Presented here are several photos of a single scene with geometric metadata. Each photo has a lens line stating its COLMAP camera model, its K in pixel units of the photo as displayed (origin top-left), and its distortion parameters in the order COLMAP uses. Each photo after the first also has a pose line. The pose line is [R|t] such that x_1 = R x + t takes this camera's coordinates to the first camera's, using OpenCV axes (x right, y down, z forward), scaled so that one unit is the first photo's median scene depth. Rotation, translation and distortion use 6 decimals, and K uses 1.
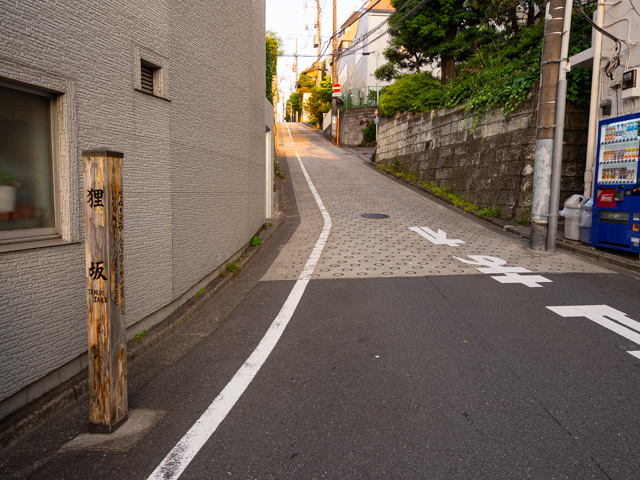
lens RADIAL K [[486.0, 0, 320.1], [0, 486.0, 240.9], [0, 0, 1]] dist [0.015264, -0.004163]
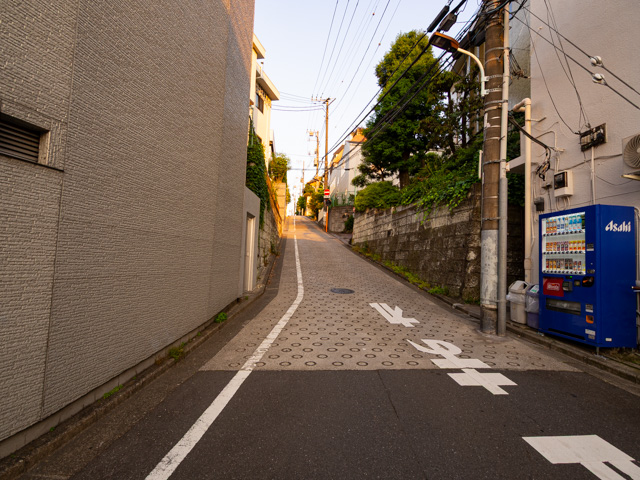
lens RADIAL K [[333.7, 0, 319.3], [0, 333.7, 241.6], [0, 0, 1]] dist [-0.004937, -0.001972]
pose [[0.999646, 0.026318, -0.003979, 0.078193], [-0.026614, 0.986072, -0.164178, -0.047404], [-0.000397, 0.164226, 0.986423, 0.253245]]
